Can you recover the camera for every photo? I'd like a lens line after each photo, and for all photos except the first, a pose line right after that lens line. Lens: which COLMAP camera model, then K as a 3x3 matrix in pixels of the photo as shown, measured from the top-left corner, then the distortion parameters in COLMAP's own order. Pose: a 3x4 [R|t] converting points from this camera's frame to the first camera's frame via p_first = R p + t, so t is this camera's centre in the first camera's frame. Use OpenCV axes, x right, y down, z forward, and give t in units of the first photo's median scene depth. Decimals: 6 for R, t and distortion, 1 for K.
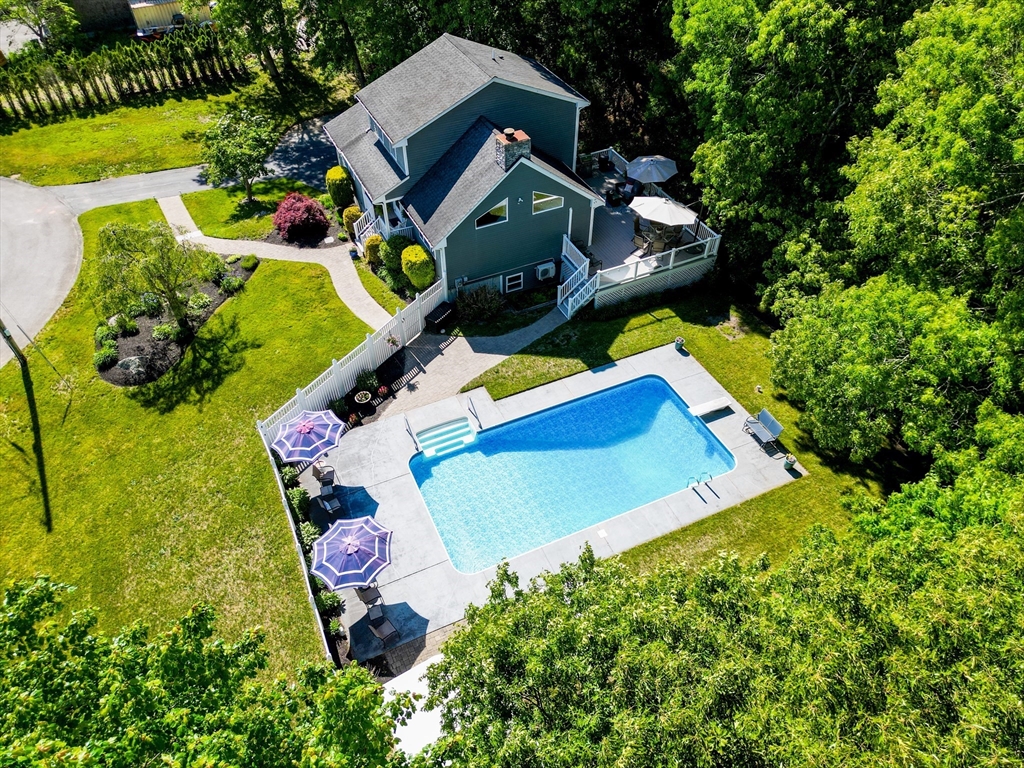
lens RADIAL K [[709.1, 0, 511.6], [0, 709.1, 400.5], [0, 0, 1]] dist [0.038303, -0.005913]
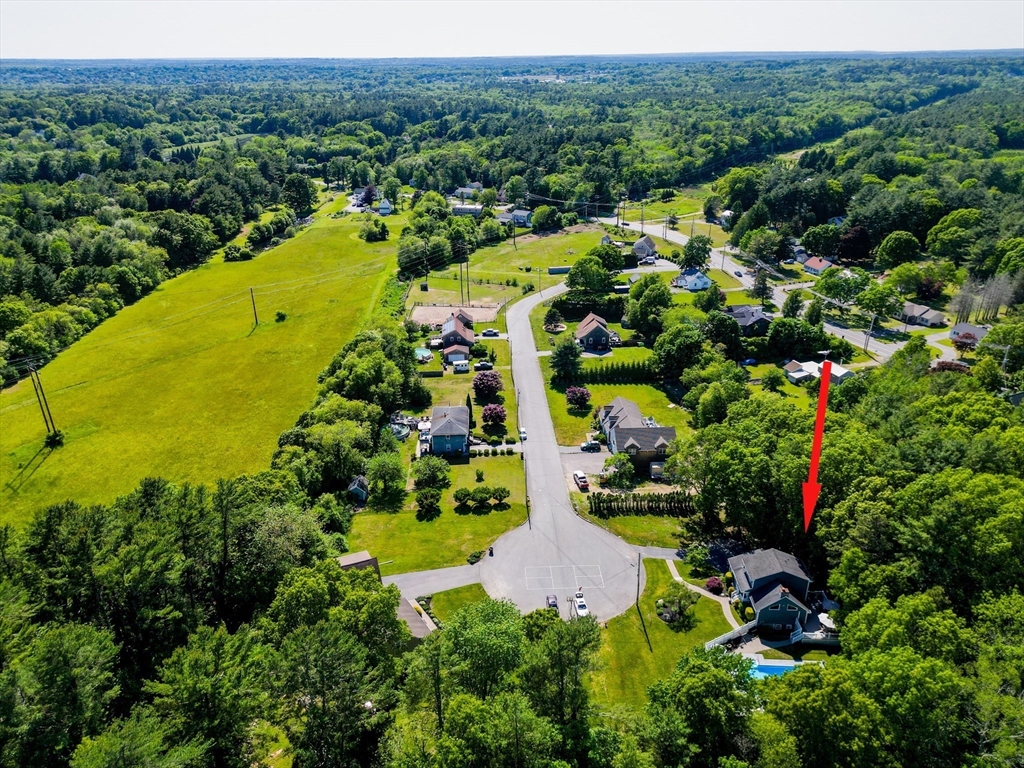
lens RADIAL K [[709.1, 0, 511.6], [0, 709.1, 400.5], [0, 0, 1]] dist [0.038303, -0.005913]
pose [[0.890319, 0.192983, -0.412419, 0.076553], [-0.320795, 0.908635, -0.267346, 0.183402], [0.323144, 0.370325, 0.870883, -2.965500]]
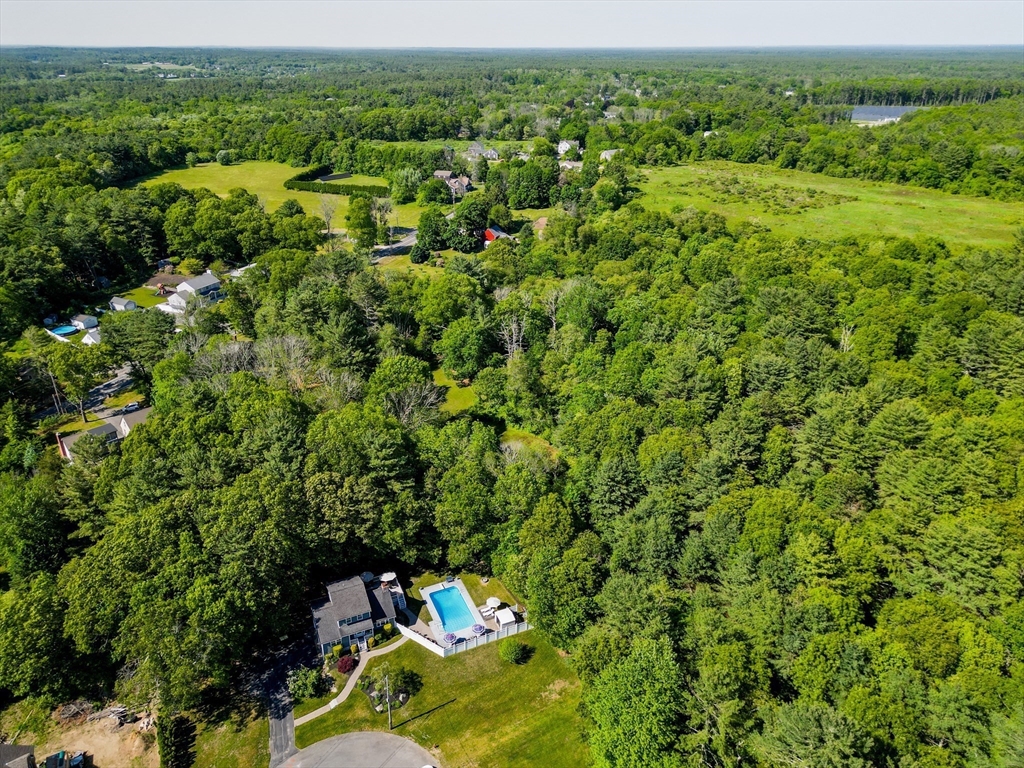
lens RADIAL K [[709.1, 0, 511.6], [0, 709.1, 400.5], [0, 0, 1]] dist [0.038303, -0.005913]
pose [[0.018455, -0.440344, 0.897639, -3.060955], [0.722233, 0.626714, 0.292591, -1.625935], [-0.691404, 0.642905, 0.329597, -1.513252]]
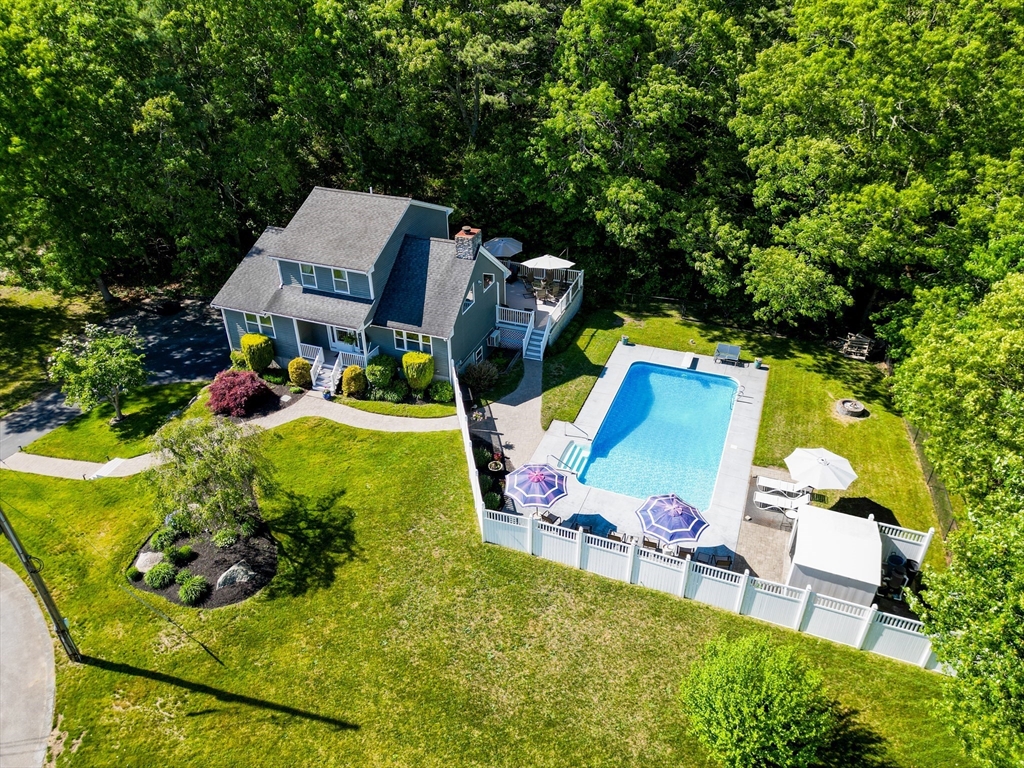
lens RADIAL K [[709.1, 0, 511.6], [0, 709.1, 400.5], [0, 0, 1]] dist [0.038303, -0.005913]
pose [[0.720479, -0.385231, 0.576635, -0.696317], [0.499882, 0.864827, -0.046817, -0.025049], [-0.480654, 0.321980, 0.815660, 0.060512]]
